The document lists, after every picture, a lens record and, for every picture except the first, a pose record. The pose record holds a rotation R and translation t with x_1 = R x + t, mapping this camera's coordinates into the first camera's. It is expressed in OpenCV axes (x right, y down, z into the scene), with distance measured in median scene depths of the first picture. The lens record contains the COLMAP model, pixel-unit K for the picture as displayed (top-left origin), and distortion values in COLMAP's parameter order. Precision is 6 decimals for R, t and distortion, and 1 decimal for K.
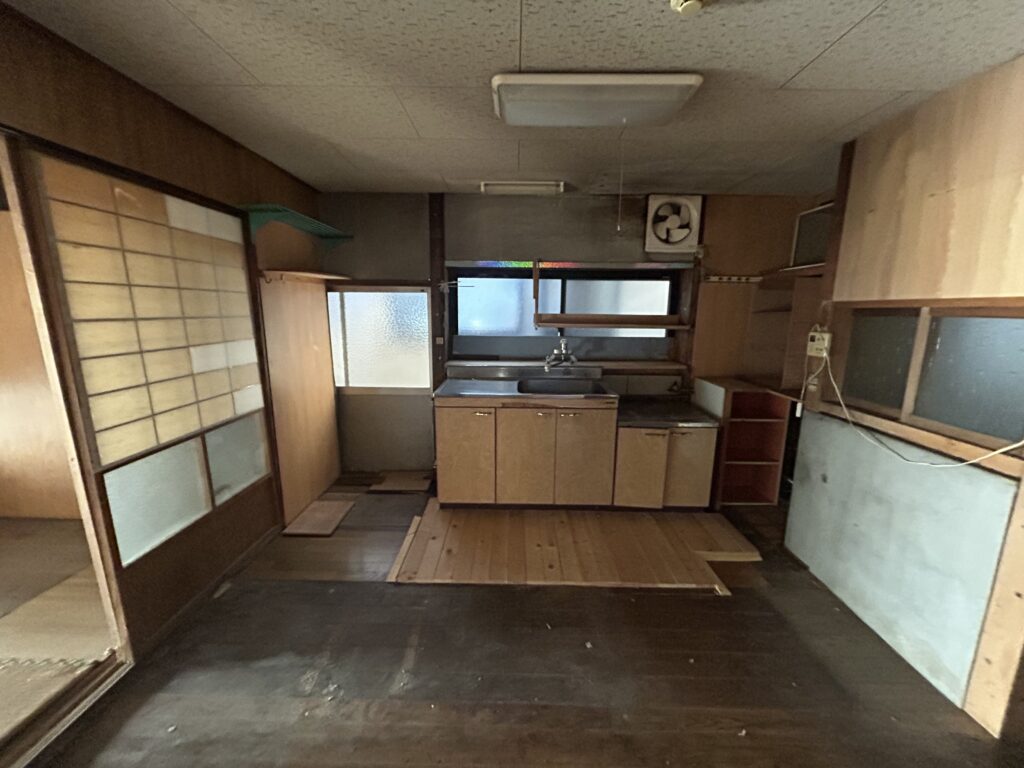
lens RADIAL K [[412.1, 0, 511.9], [0, 412.1, 386.2], [0, 0, 1]] dist [-0.004454, 0.001544]
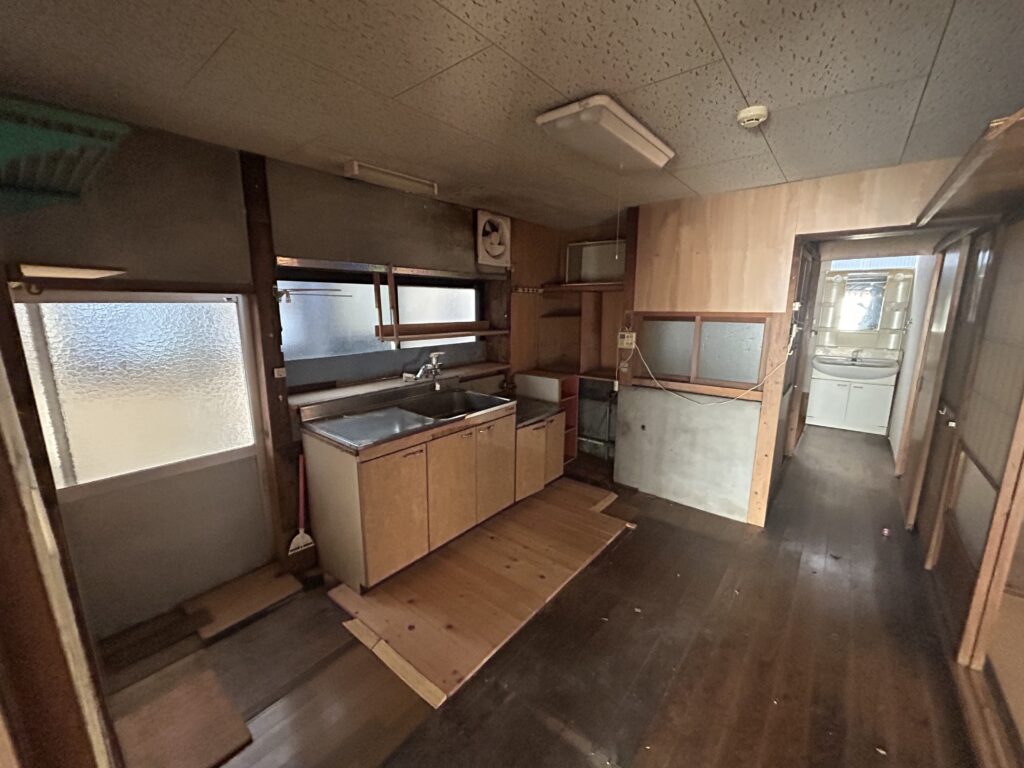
lens RADIAL K [[412.1, 0, 509.8], [0, 412.1, 385.0], [0, 0, 1]] dist [-0.004454, 0.001544]
pose [[0.622897, -0.159731, 0.765823, -0.558994], [0.151073, 0.985067, 0.082582, -0.106658], [-0.767578, 0.064255, 0.637726, 0.322716]]
